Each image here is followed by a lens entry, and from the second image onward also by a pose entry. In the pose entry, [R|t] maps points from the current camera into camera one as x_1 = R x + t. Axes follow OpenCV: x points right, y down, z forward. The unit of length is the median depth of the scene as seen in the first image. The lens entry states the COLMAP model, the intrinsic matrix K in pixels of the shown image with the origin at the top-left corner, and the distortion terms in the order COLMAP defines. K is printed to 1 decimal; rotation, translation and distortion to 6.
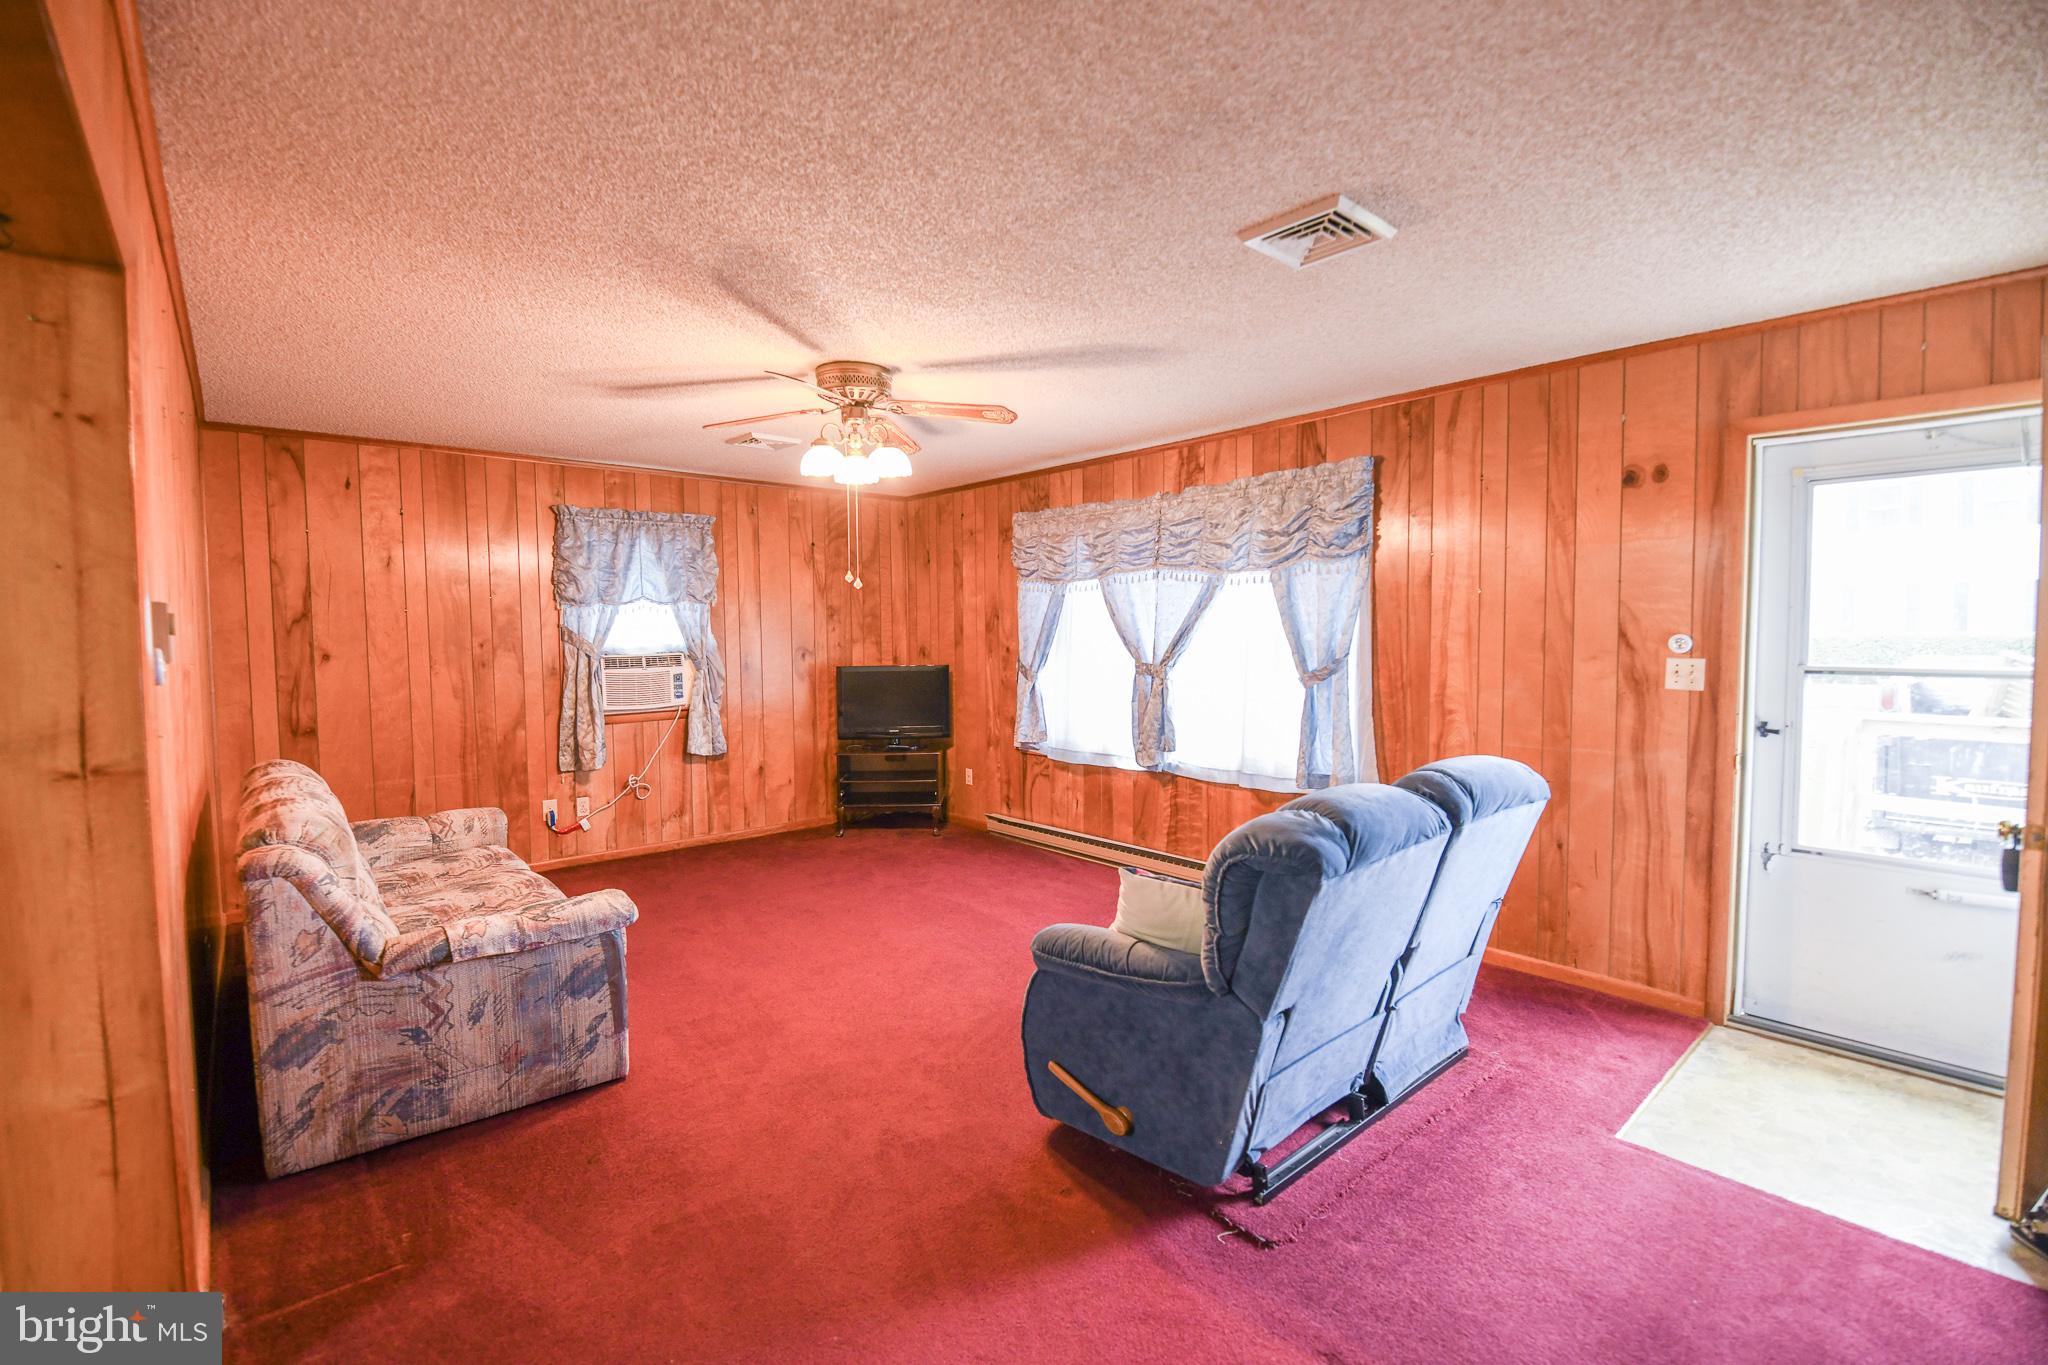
lens RADIAL K [[900.4, 0, 1029.8], [0, 900.4, 679.0], [0, 0, 1]] dist [0.002508, -0.009869]
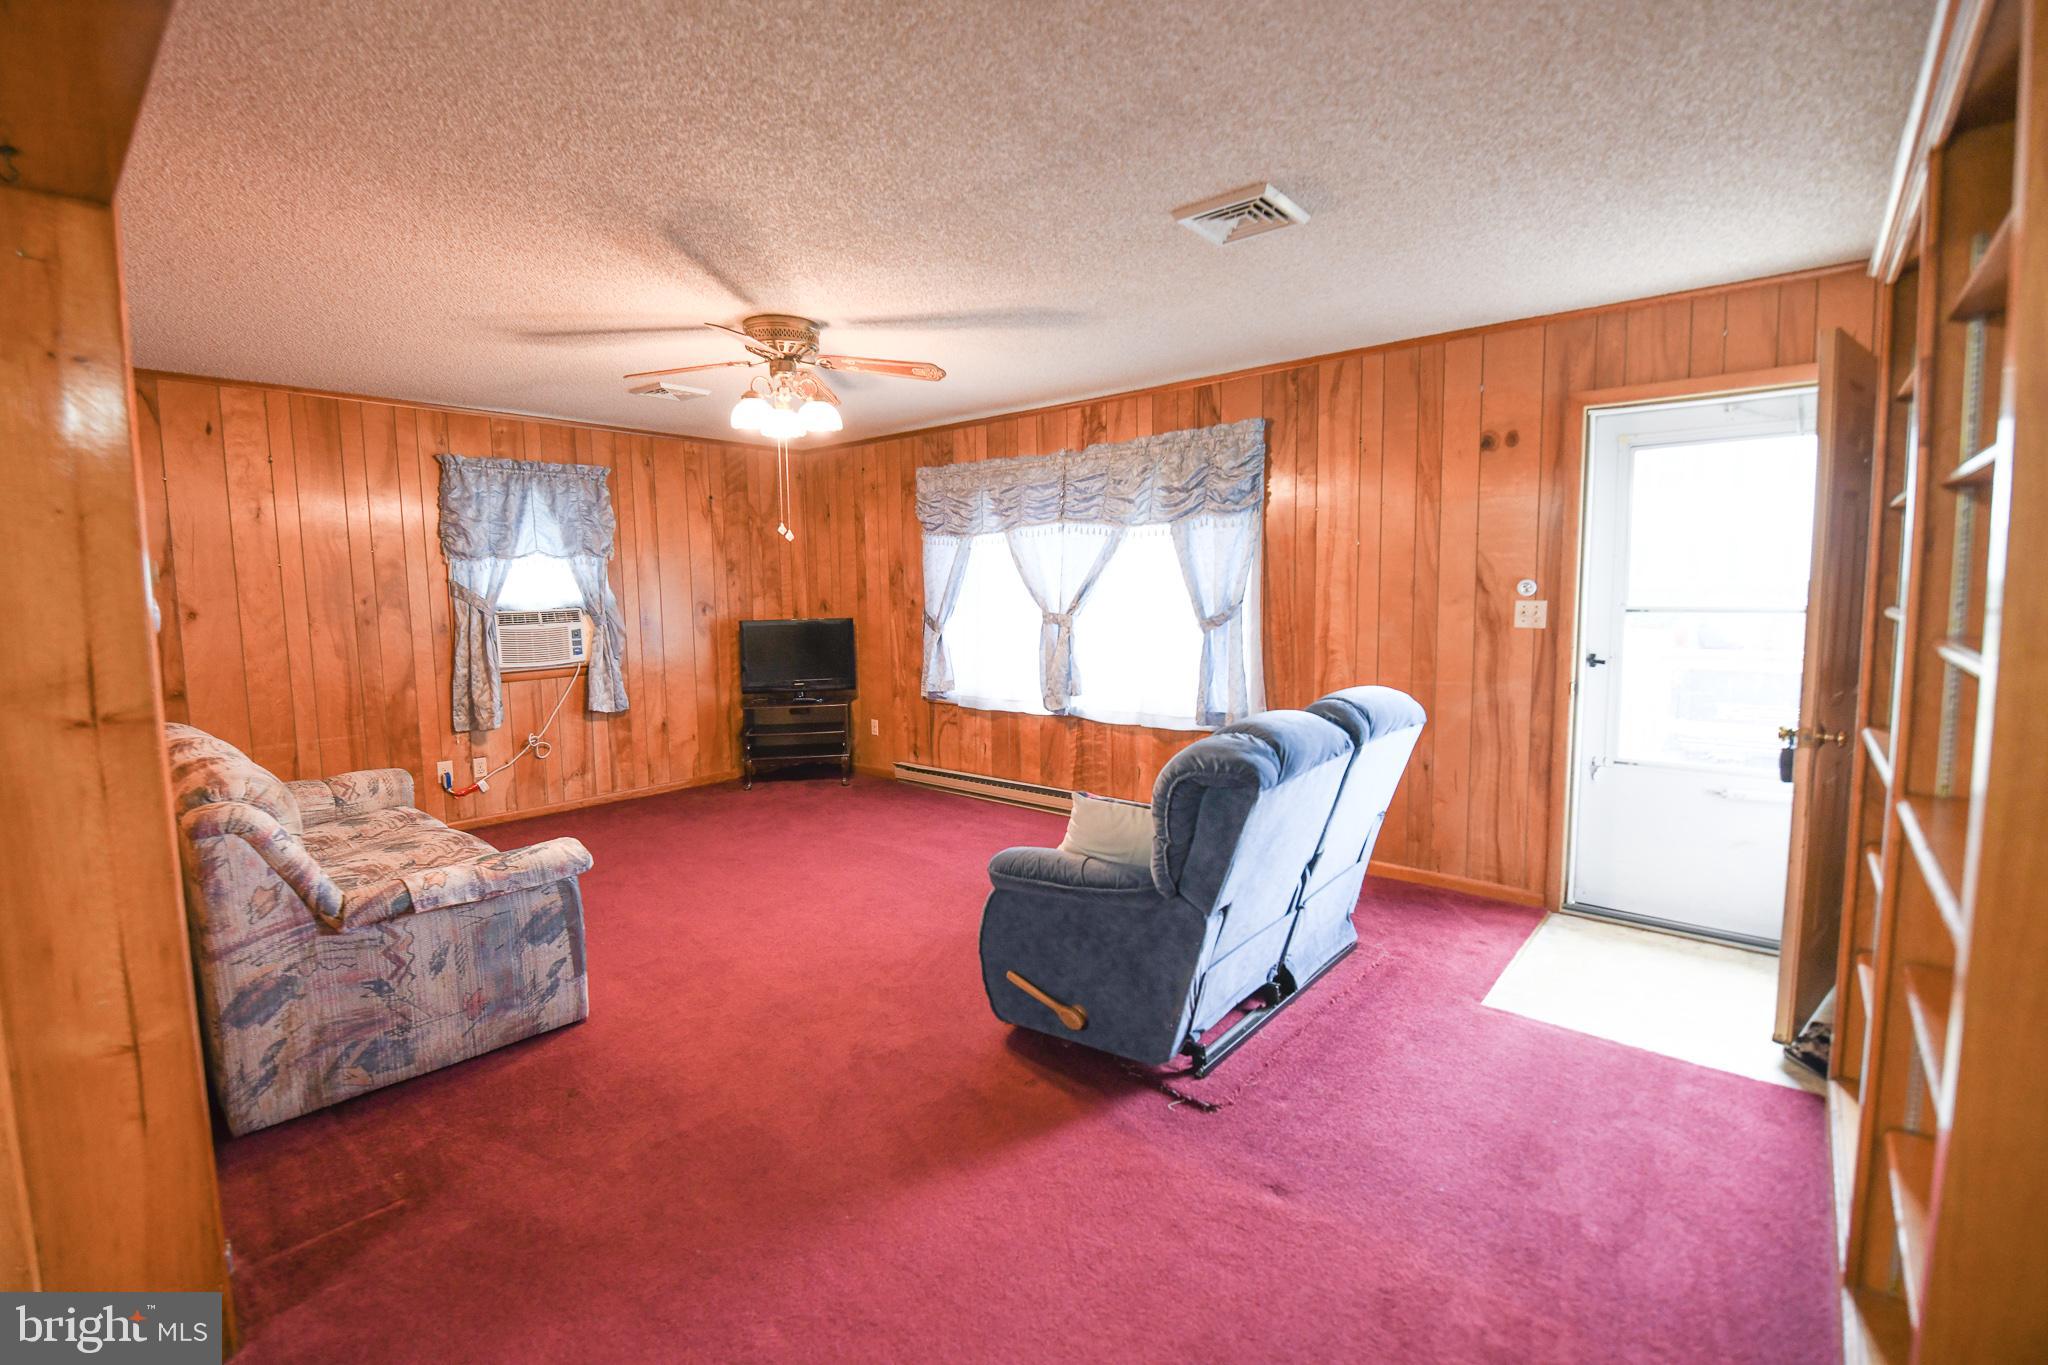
lens RADIAL K [[893.7, 0, 1022.3], [0, 893.7, 670.7], [0, 0, 1]] dist [0.003825, -0.010179]
pose [[0.990493, -0.019846, 0.136121, -0.087670], [0.014398, 0.999060, 0.040892, 0.012232], [-0.136805, -0.038544, 0.989848, -0.058774]]
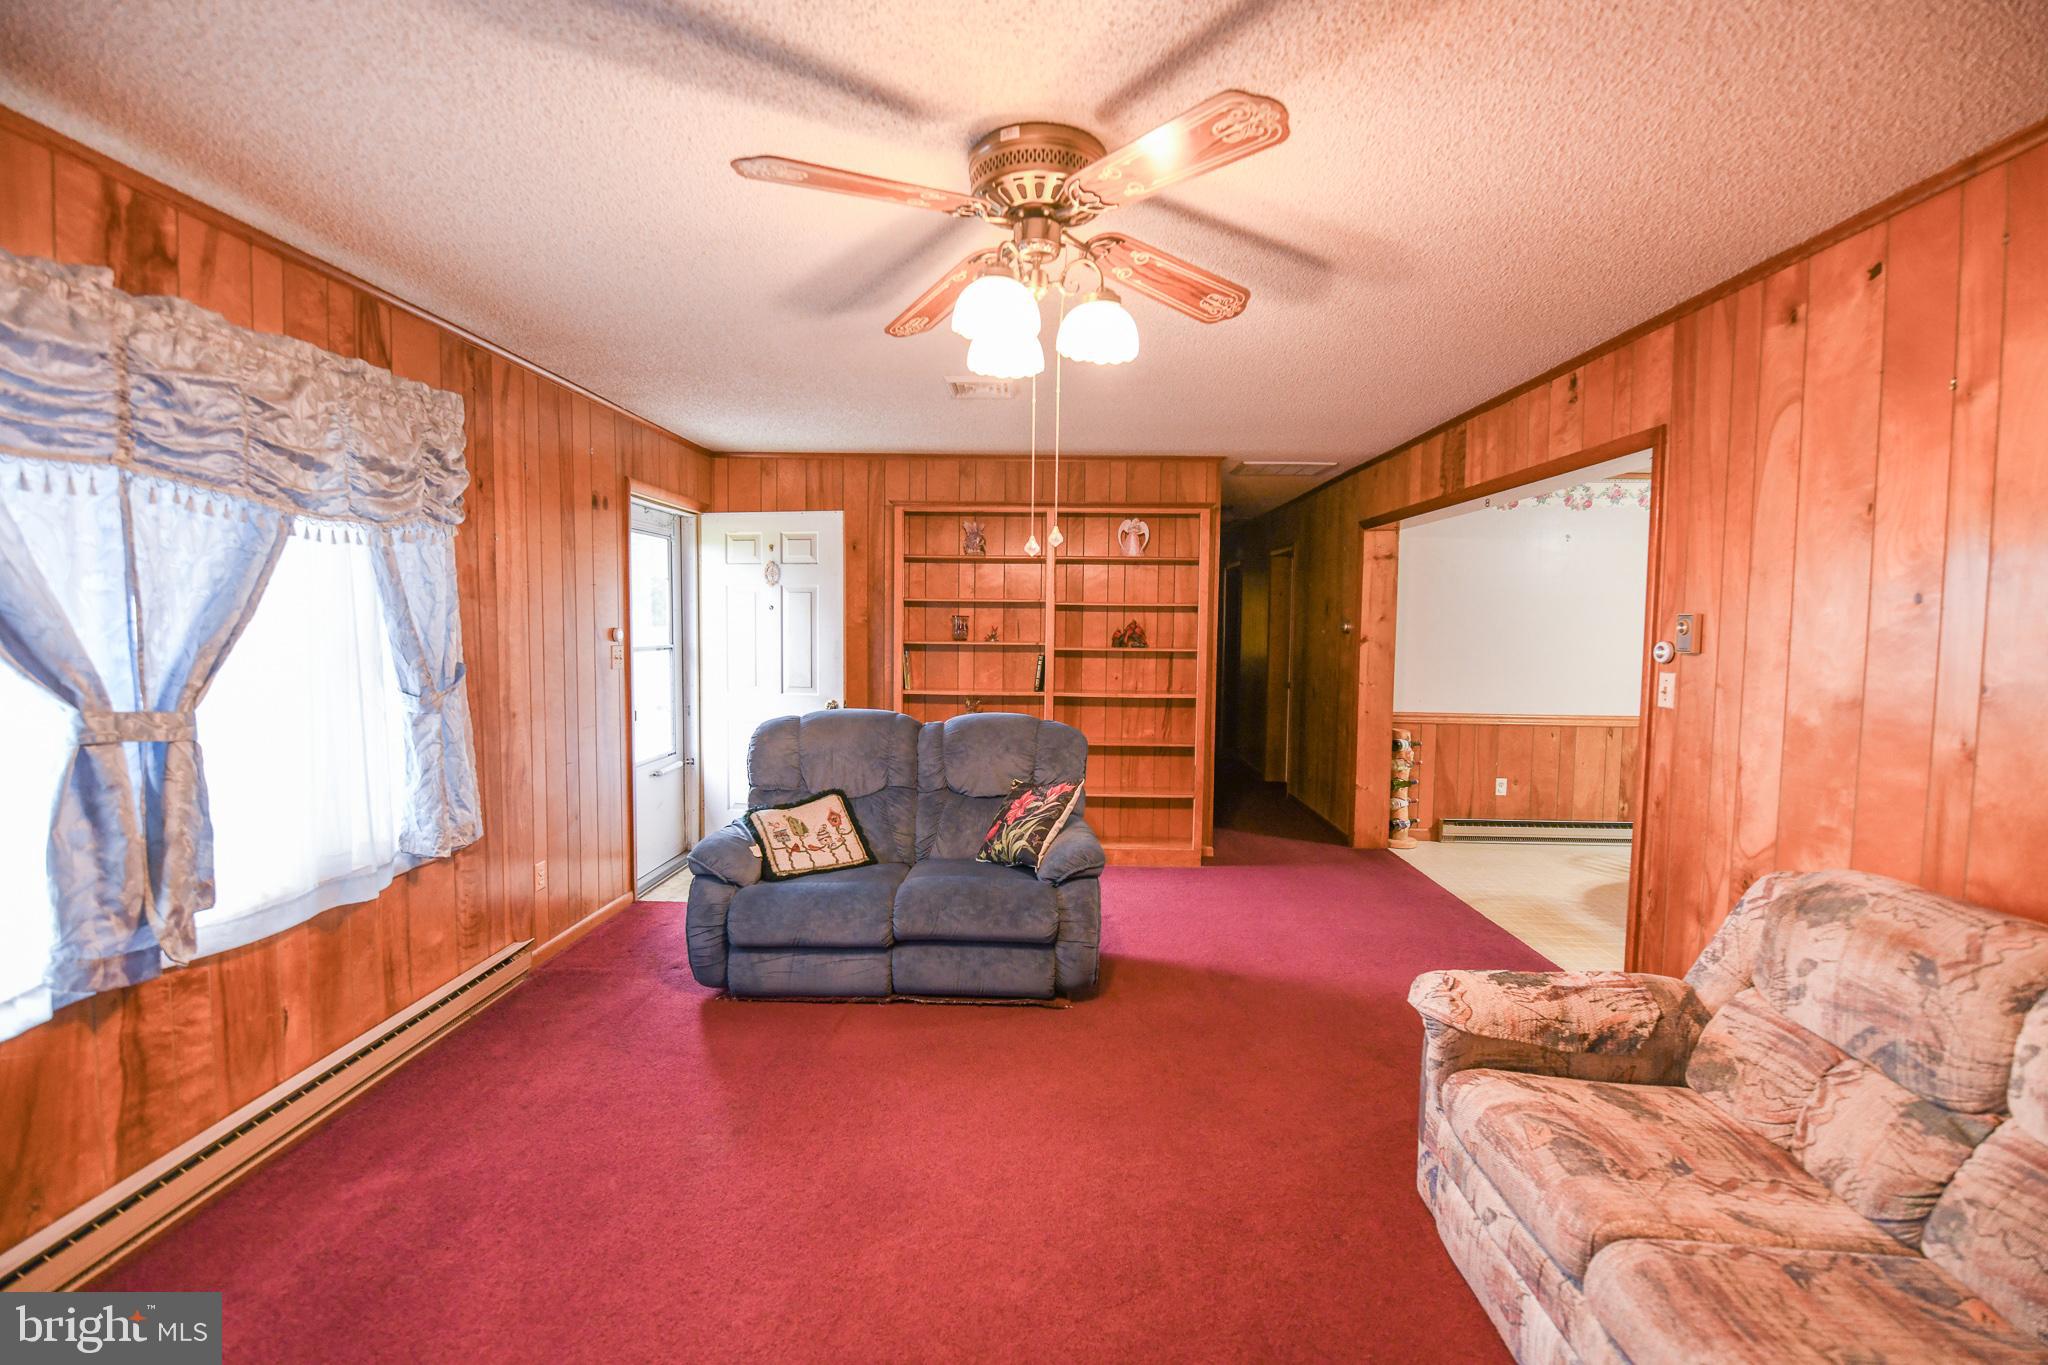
lens RADIAL K [[893.7, 0, 1022.3], [0, 893.7, 670.7], [0, 0, 1]] dist [0.003825, -0.010179]
pose [[-0.727968, -0.040396, 0.684420, -0.712174], [0.031553, 0.995231, 0.092301, -0.101930], [-0.684885, 0.088788, -0.723222, 1.766645]]
